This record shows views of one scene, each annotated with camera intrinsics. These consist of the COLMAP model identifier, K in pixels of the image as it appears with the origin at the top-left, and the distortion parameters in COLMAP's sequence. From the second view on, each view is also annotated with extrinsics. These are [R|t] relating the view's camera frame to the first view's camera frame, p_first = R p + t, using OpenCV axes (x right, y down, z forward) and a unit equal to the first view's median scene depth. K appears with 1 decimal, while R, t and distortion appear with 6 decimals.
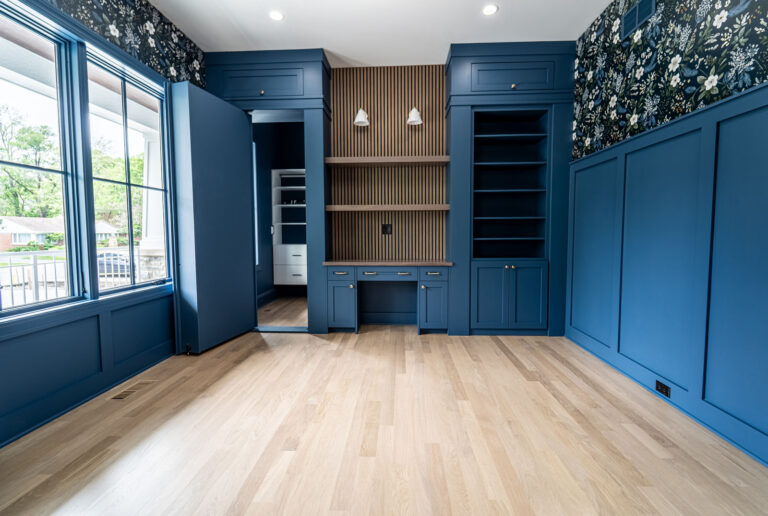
lens RADIAL K [[315.1, 0, 385.4], [0, 315.1, 251.0], [0, 0, 1]] dist [0.001675, -0.003653]
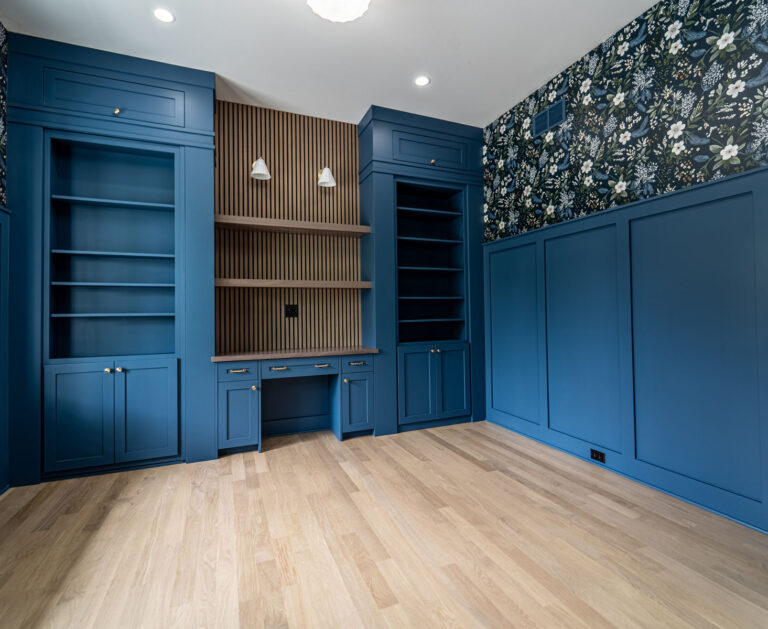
lens RADIAL K [[377.6, 0, 382.1], [0, 377.6, 307.1], [0, 0, 1]] dist [-0.001695, -0.001058]
pose [[0.909450, -0.001374, 0.415812, -0.271483], [0.034290, 0.996836, -0.071705, -0.004418], [-0.414398, 0.079470, 0.906619, 0.071120]]
